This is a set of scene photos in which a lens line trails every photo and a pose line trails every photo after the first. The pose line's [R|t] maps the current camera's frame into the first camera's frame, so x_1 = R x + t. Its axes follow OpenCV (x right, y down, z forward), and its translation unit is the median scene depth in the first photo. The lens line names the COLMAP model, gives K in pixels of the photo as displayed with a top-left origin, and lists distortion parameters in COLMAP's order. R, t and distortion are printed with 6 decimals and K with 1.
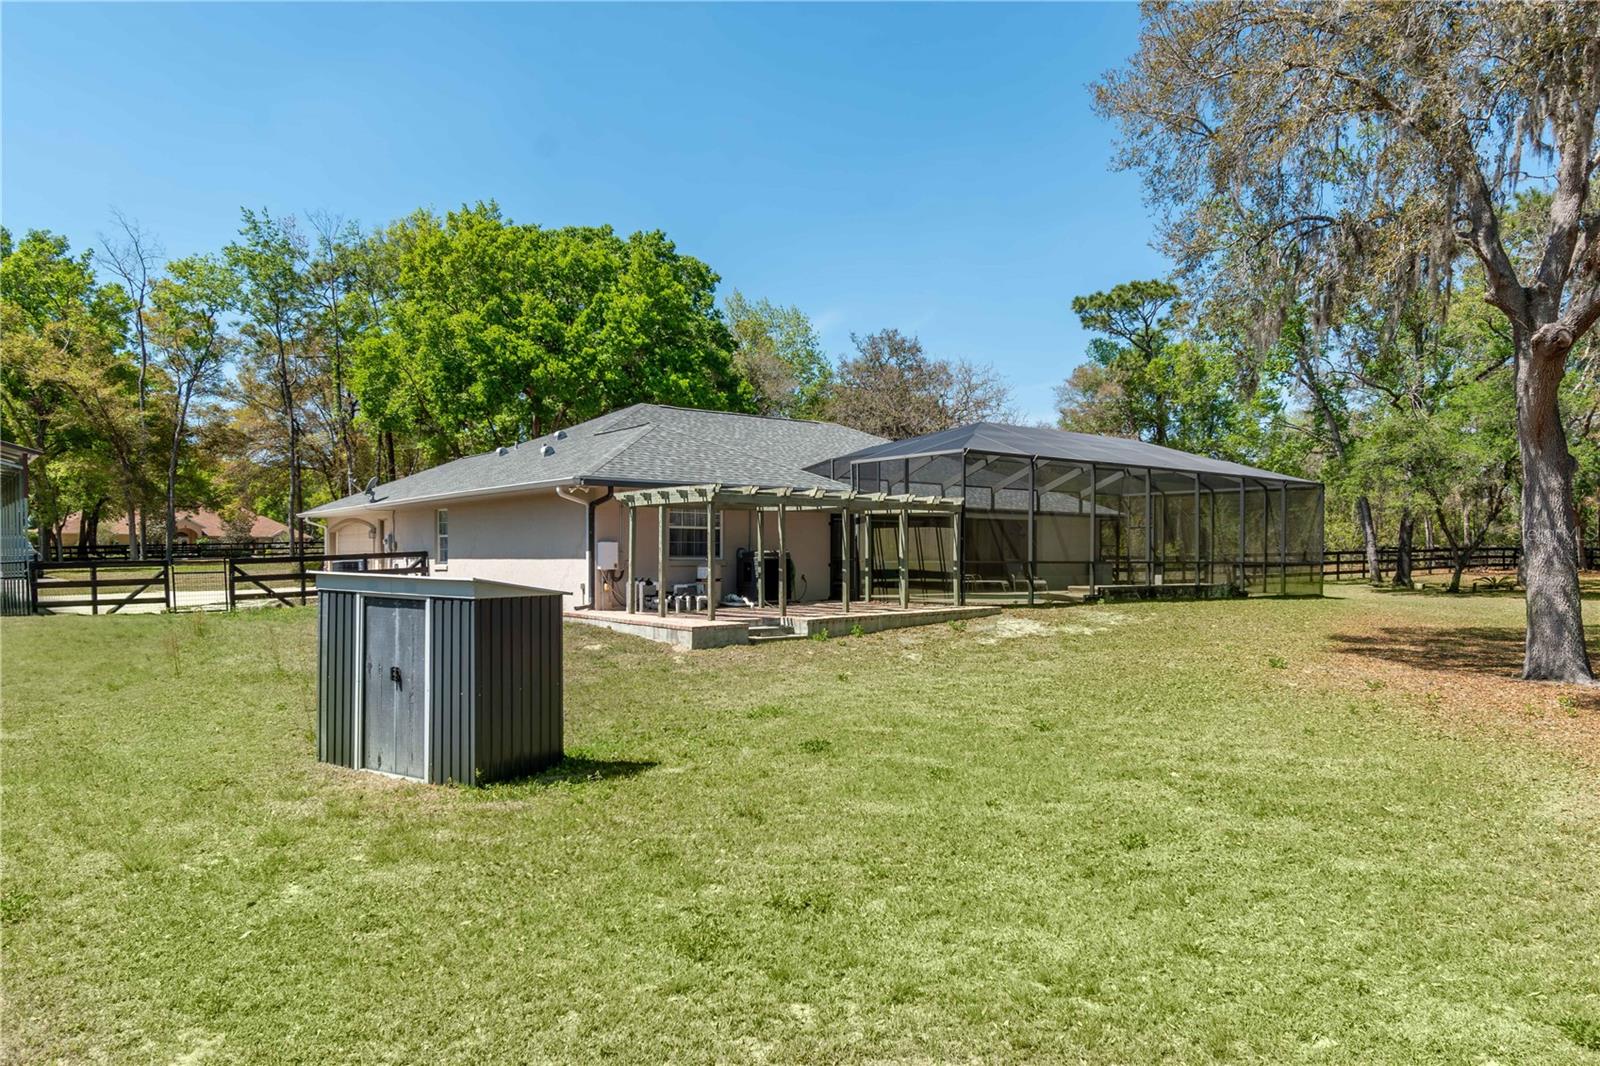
lens RADIAL K [[957.9, 0, 821.9], [0, 957.9, 551.3], [0, 0, 1]] dist [-0.002243, -0.000170]
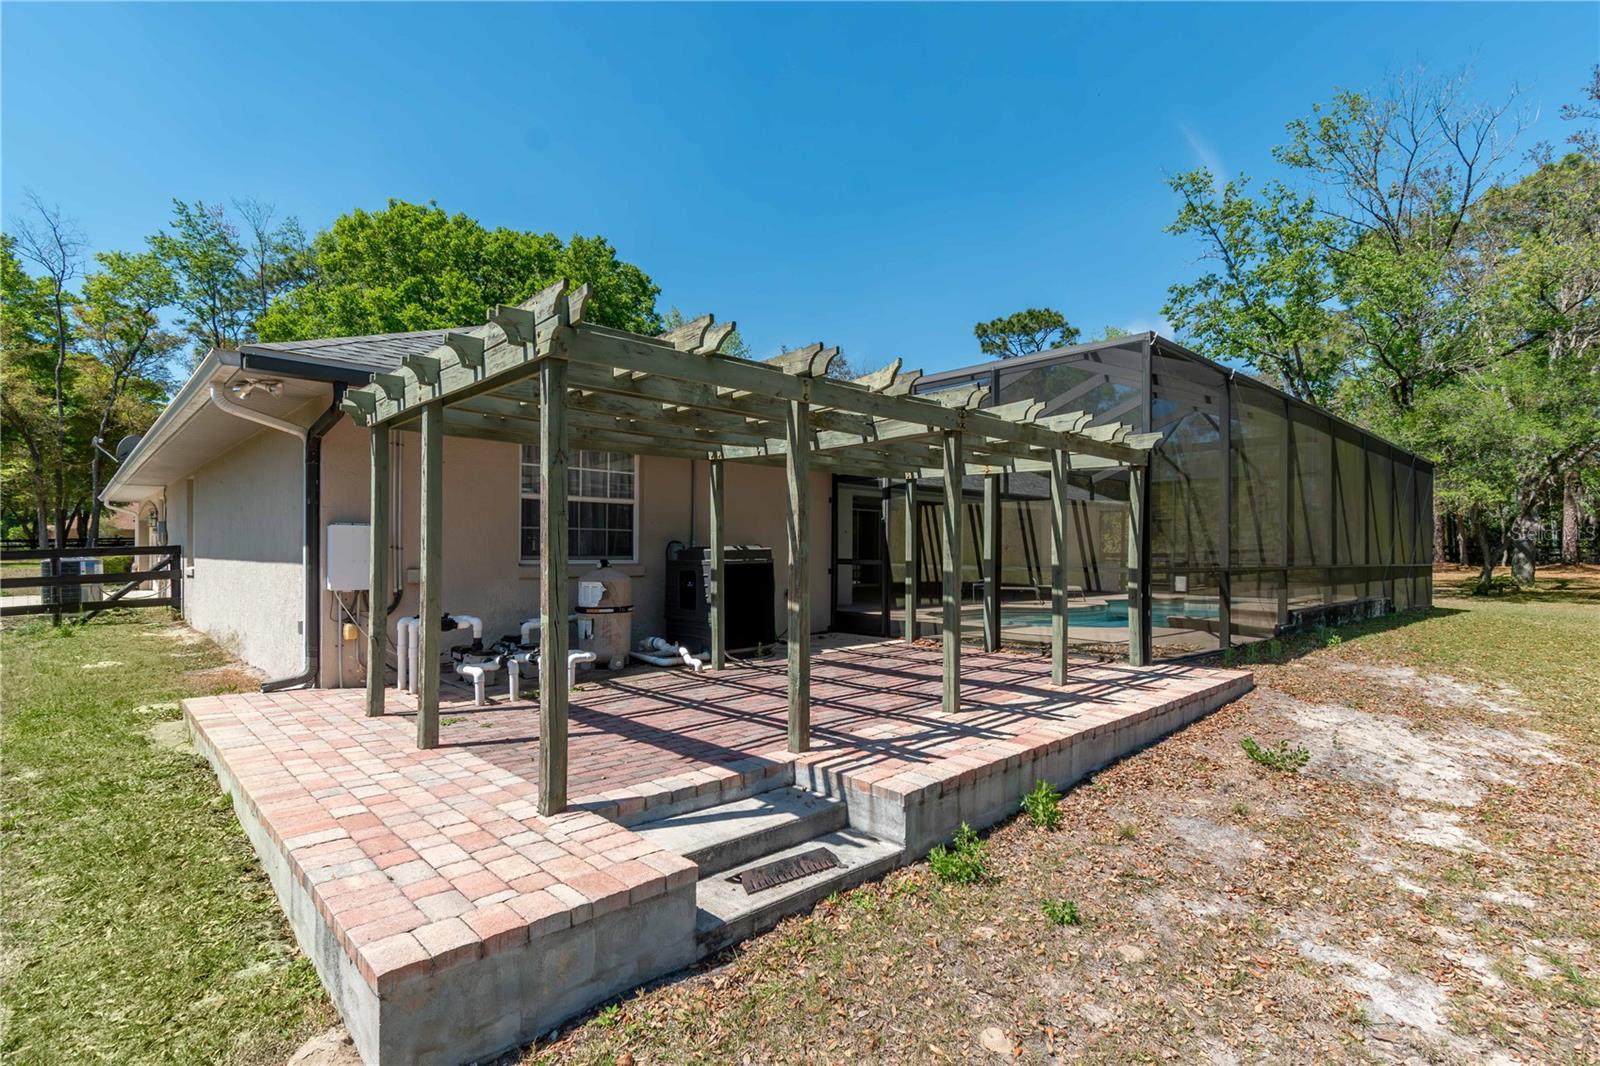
lens RADIAL K [[781.3, 0, 800.0], [0, 781.3, 533.0], [0, 0, 1]] dist [0.000968, -0.000320]
pose [[0.997618, 0.003911, 0.068870, -0.013048], [-0.002681, 0.999835, -0.017943, -0.000073], [-0.068928, 0.017715, 0.997464, 0.162377]]
